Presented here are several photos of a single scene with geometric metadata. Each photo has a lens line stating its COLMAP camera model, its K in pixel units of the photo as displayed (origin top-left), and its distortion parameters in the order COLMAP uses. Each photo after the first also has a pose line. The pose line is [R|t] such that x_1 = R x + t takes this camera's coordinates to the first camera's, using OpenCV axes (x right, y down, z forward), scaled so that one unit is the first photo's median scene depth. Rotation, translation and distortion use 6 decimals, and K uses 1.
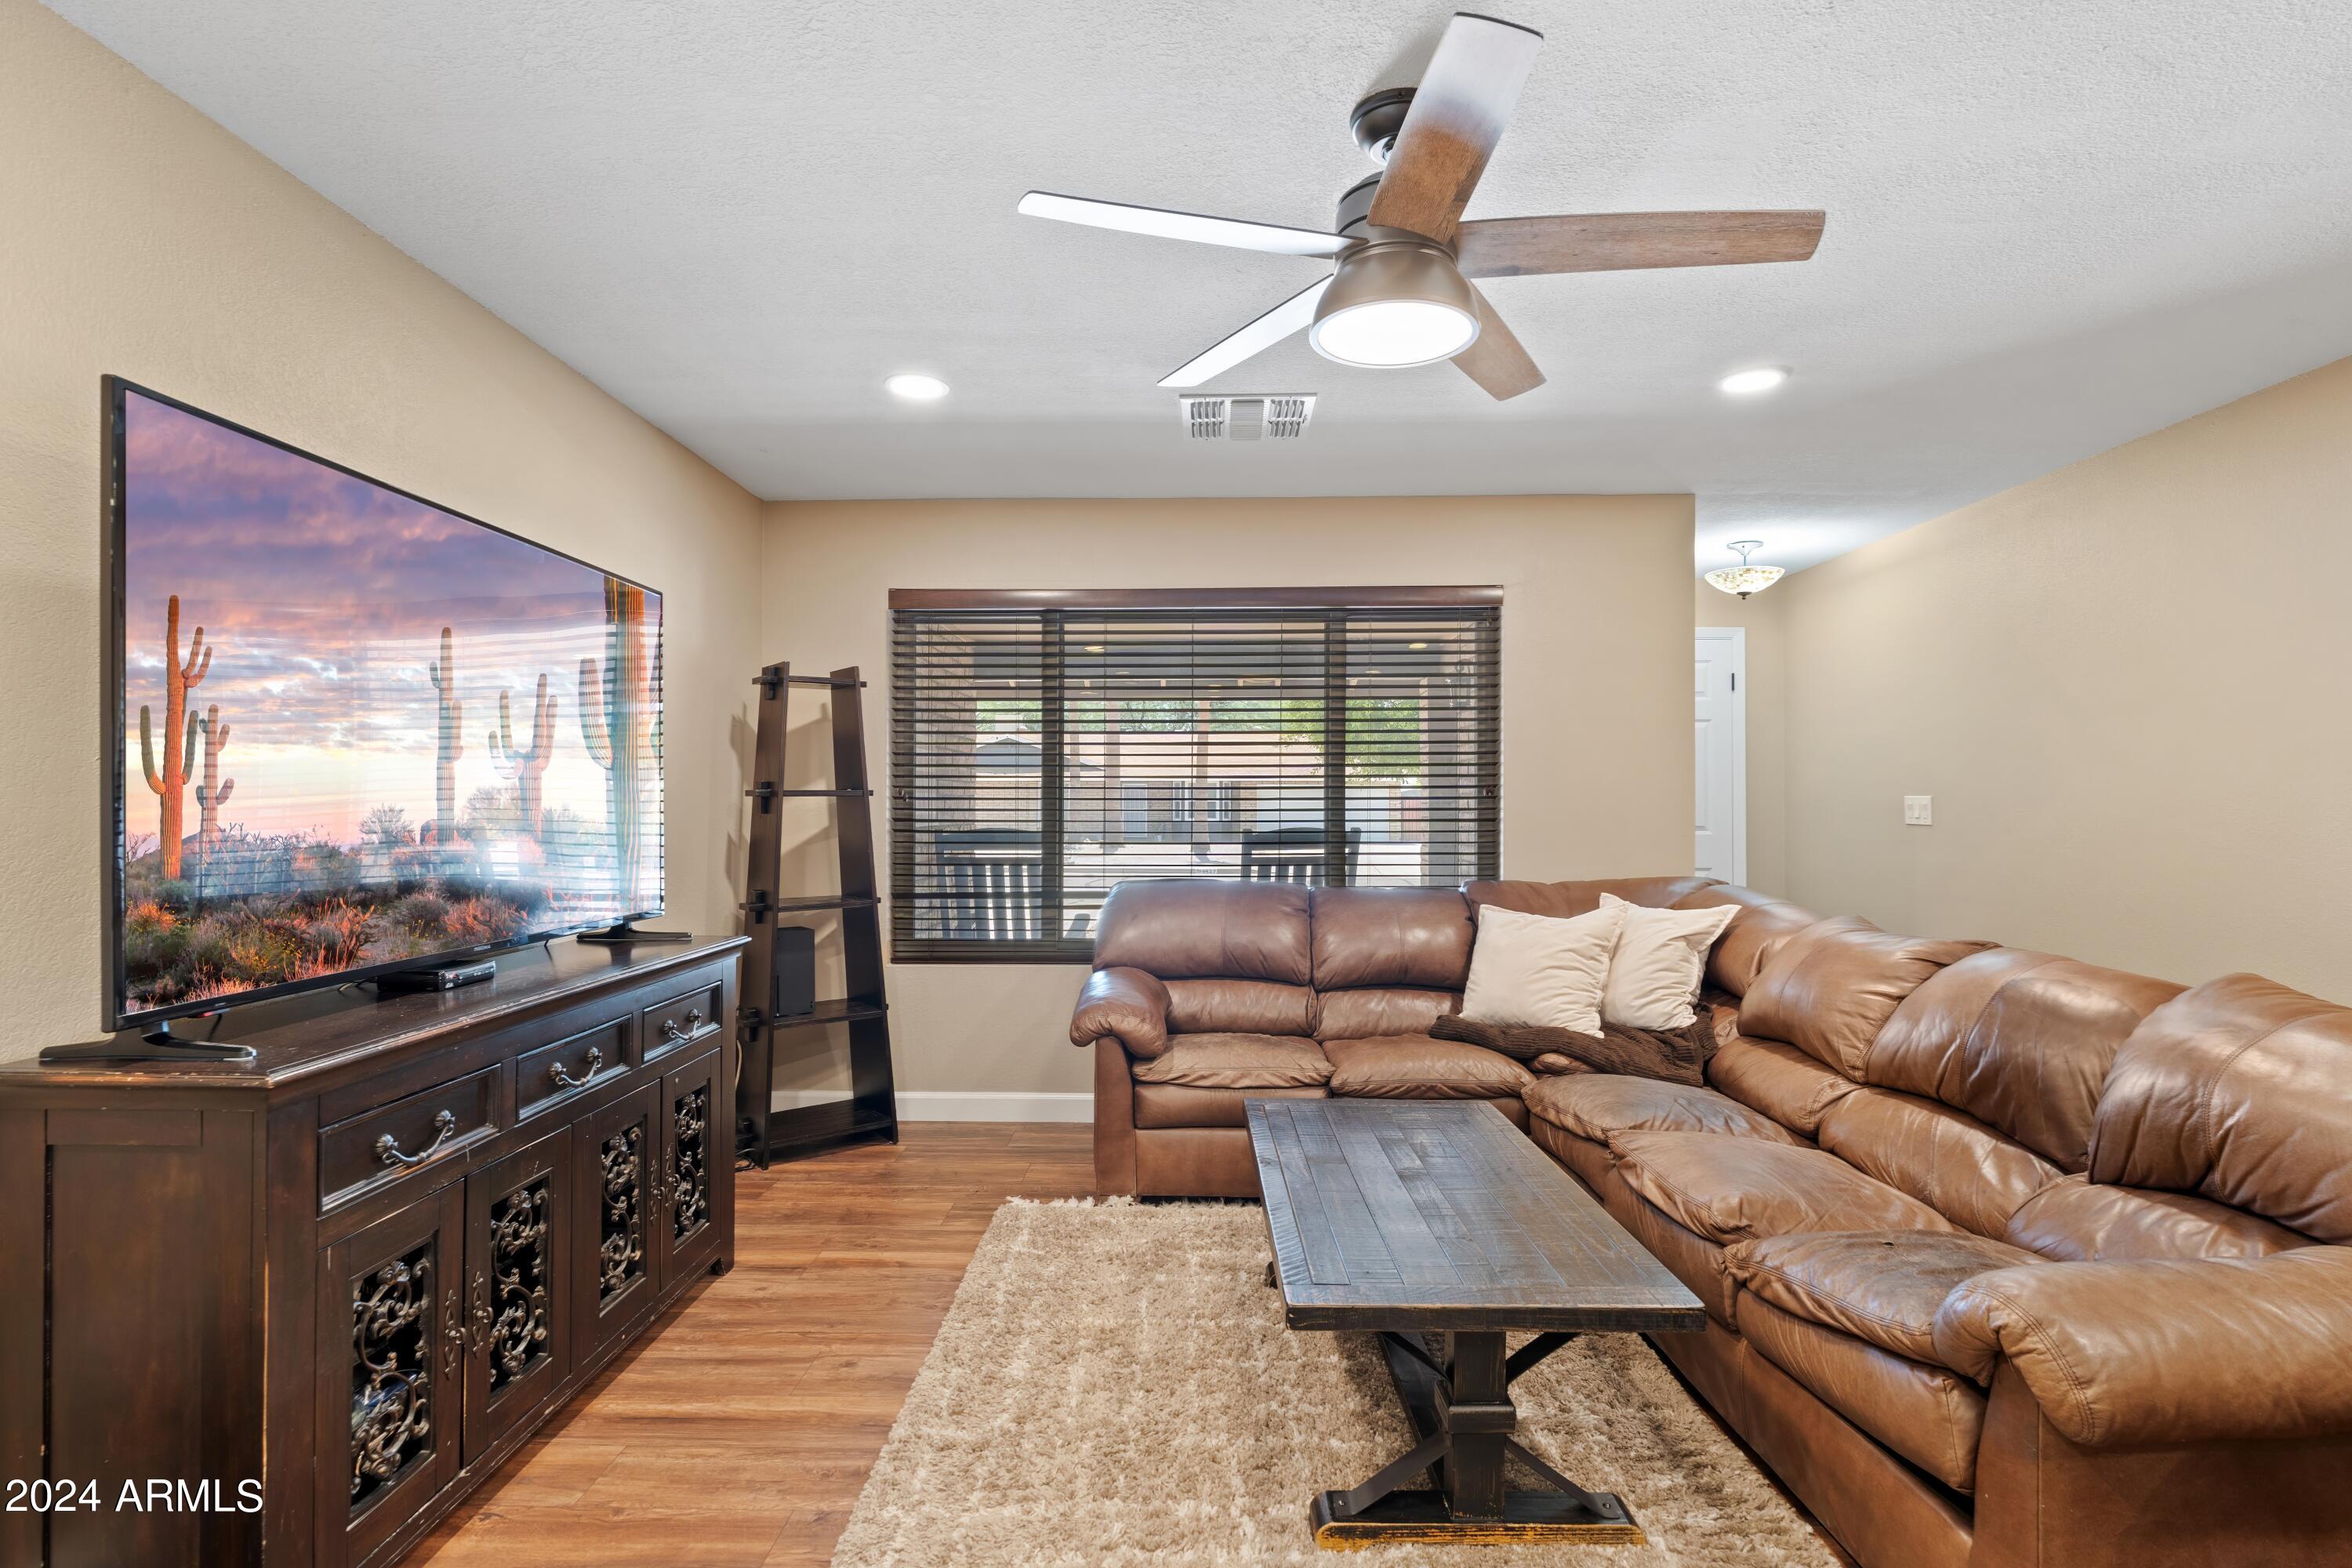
lens RADIAL K [[1146.4, 0, 1167.5], [0, 1146.4, 795.2], [0, 0, 1]] dist [0.000078, 0.000373]
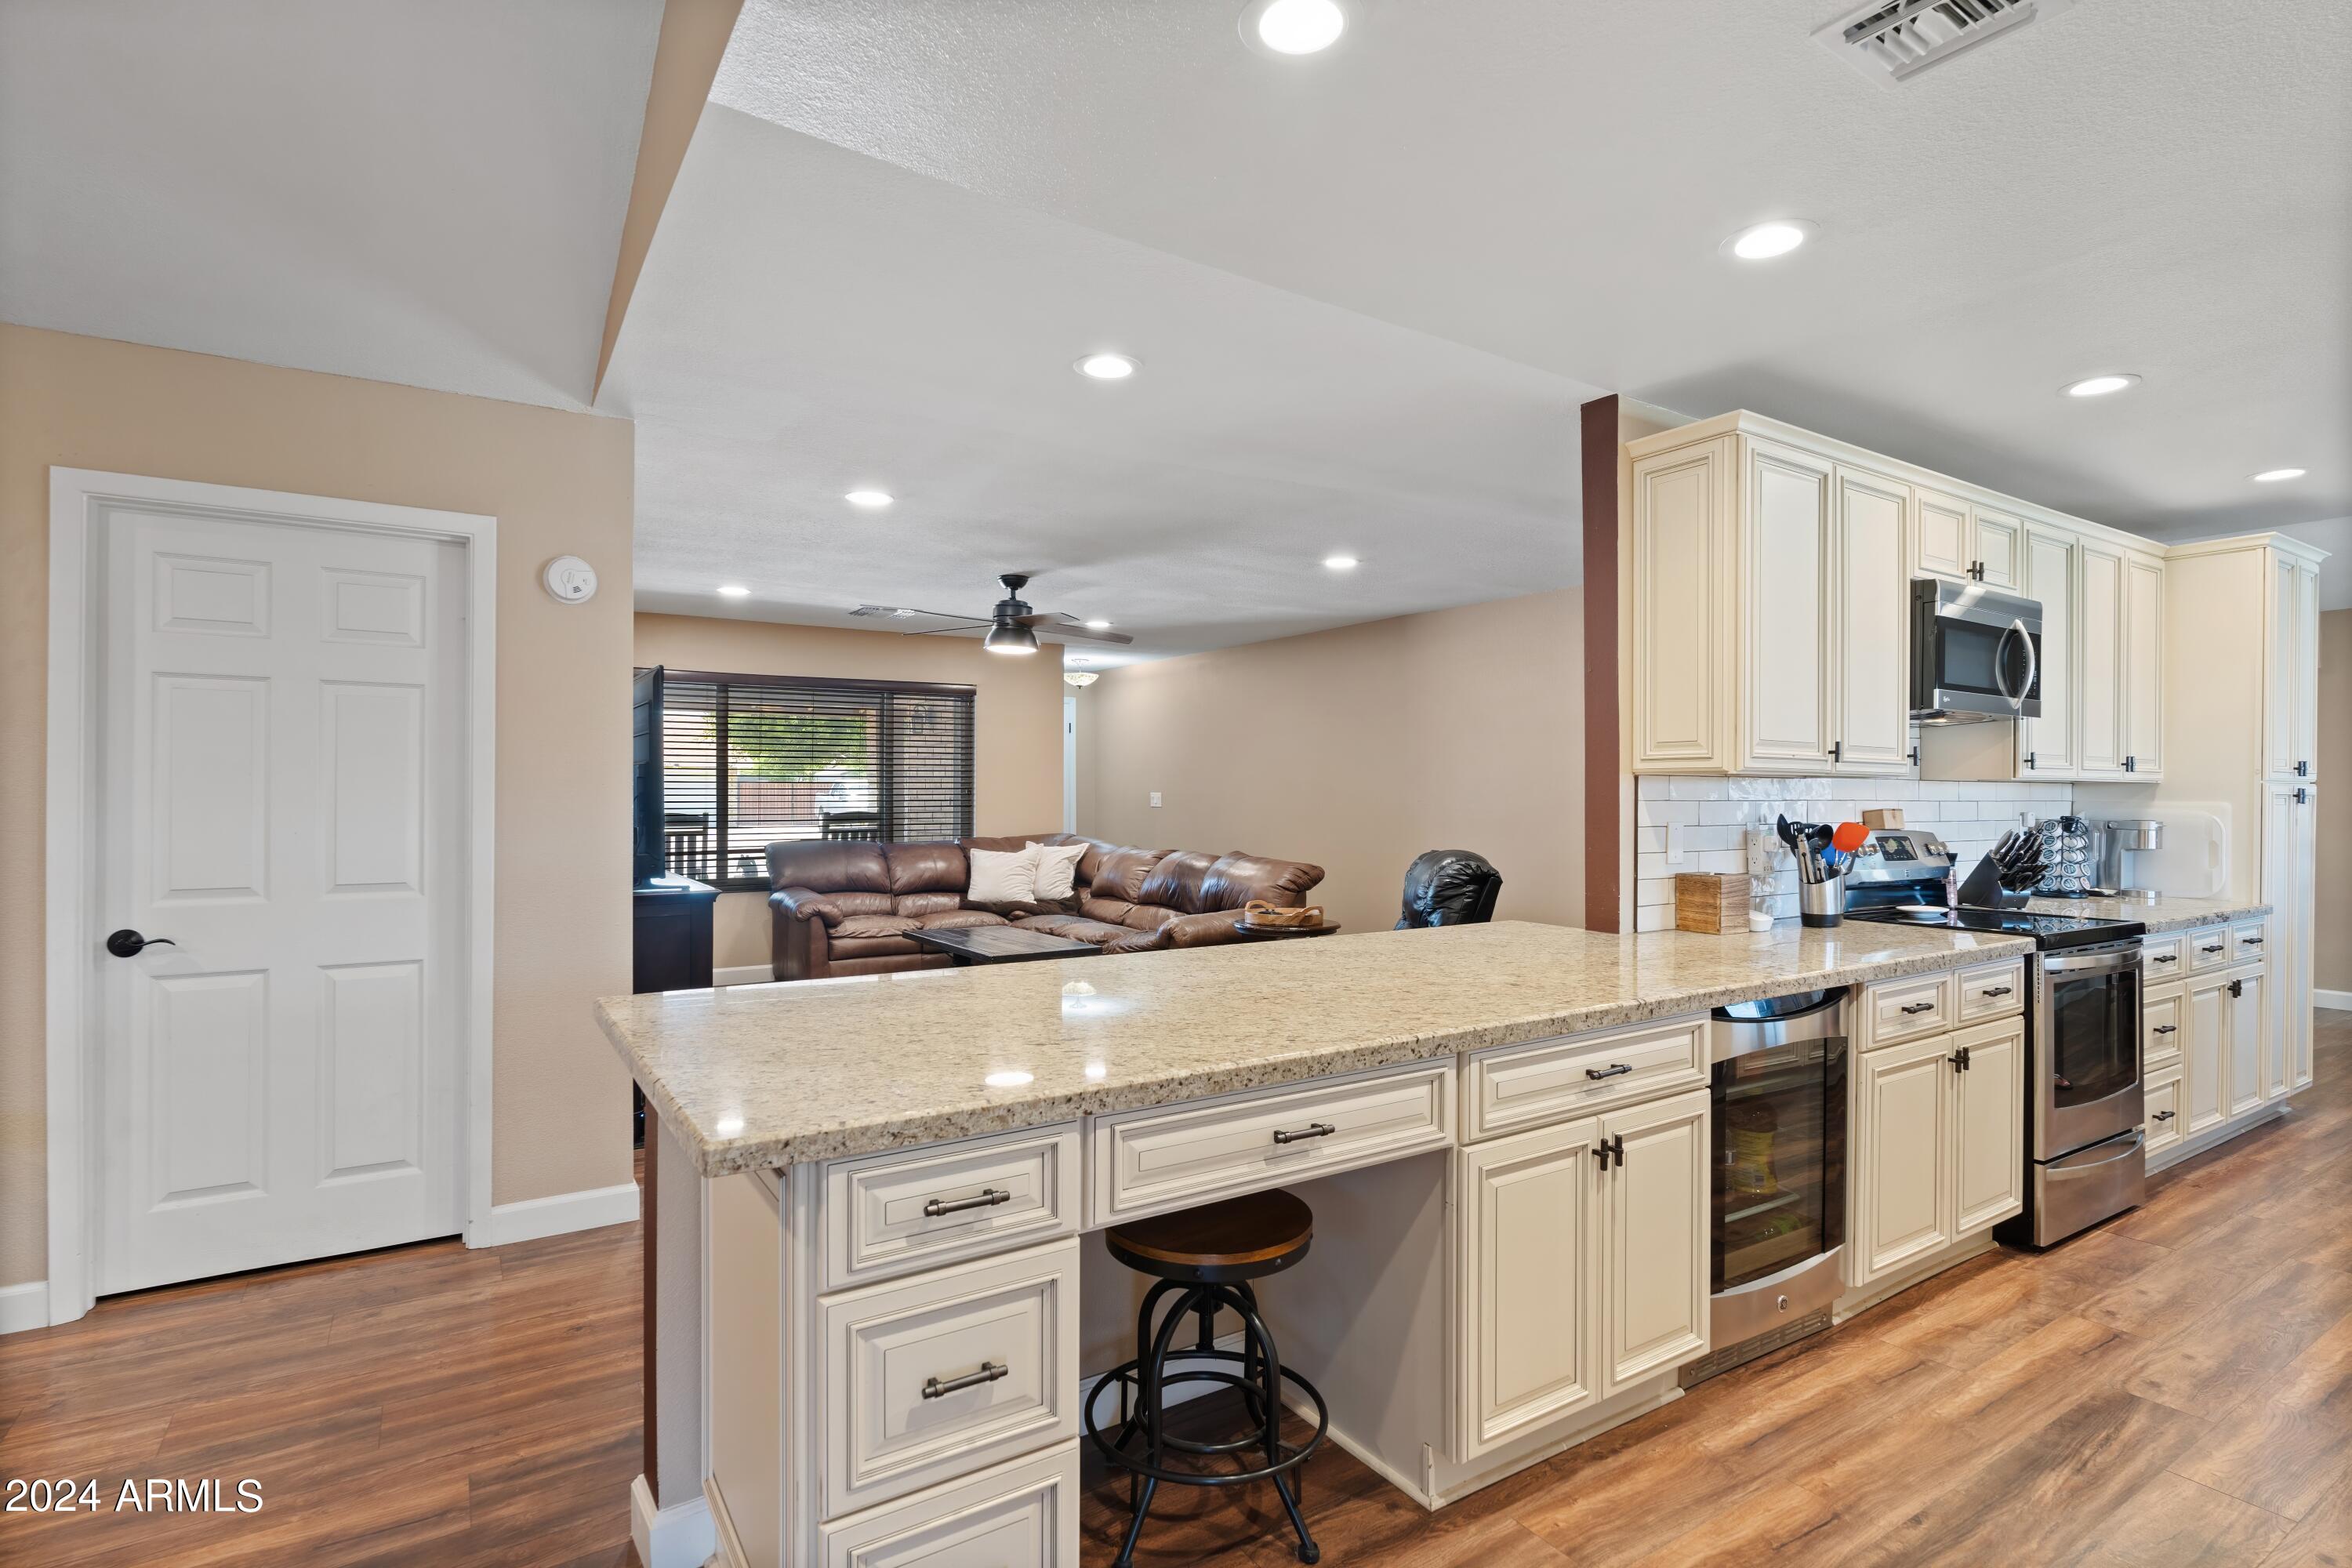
lens RADIAL K [[1138.0, 0, 1172.4], [0, 1138.0, 794.9], [0, 0, 1]] dist [-0.001897, -0.000978]
pose [[0.830054, -0.001954, 0.557680, -0.651955], [-0.005884, 0.999908, 0.012262, -0.029273], [-0.557652, -0.013459, 0.829966, -1.009037]]
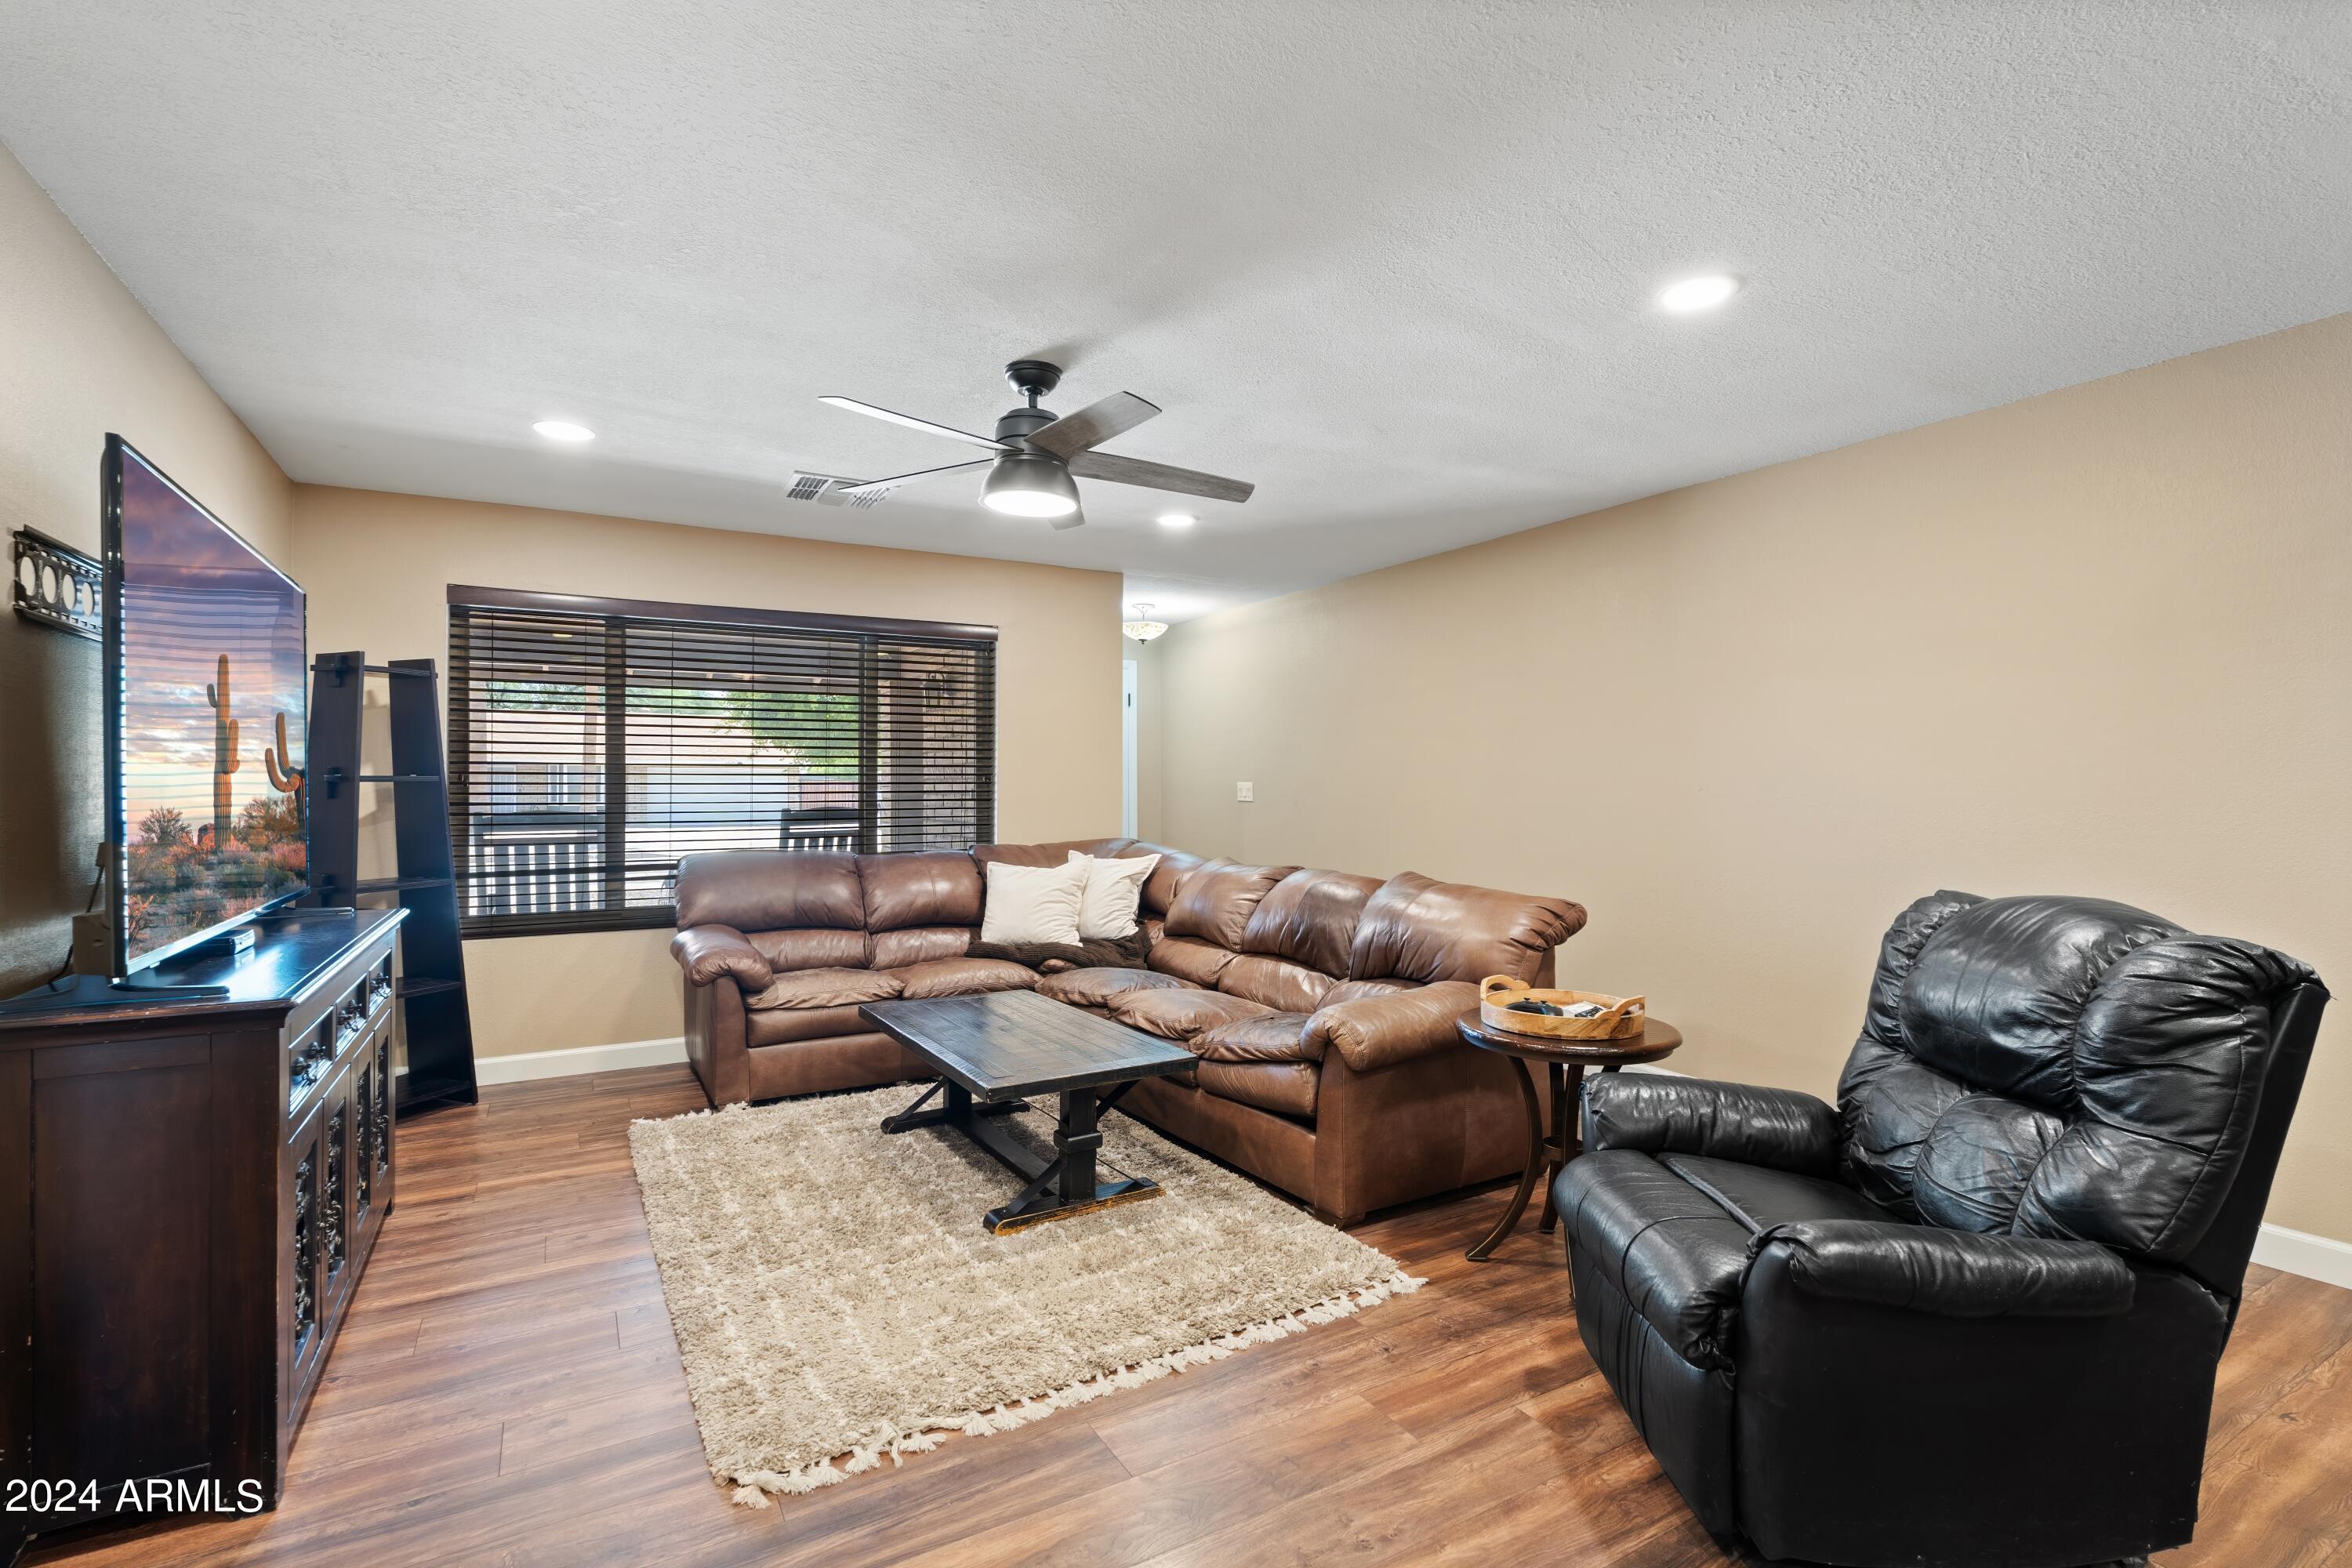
lens RADIAL K [[1070.7, 0, 1176.0], [0, 1070.7, 784.0], [0, 0, 1]] dist [0.000240, 0.000117]
pose [[0.852199, 0.001003, 0.523218, -0.245154], [-0.003564, 0.999986, 0.003888, -0.003244], [-0.523206, -0.005178, 0.852190, -0.242247]]
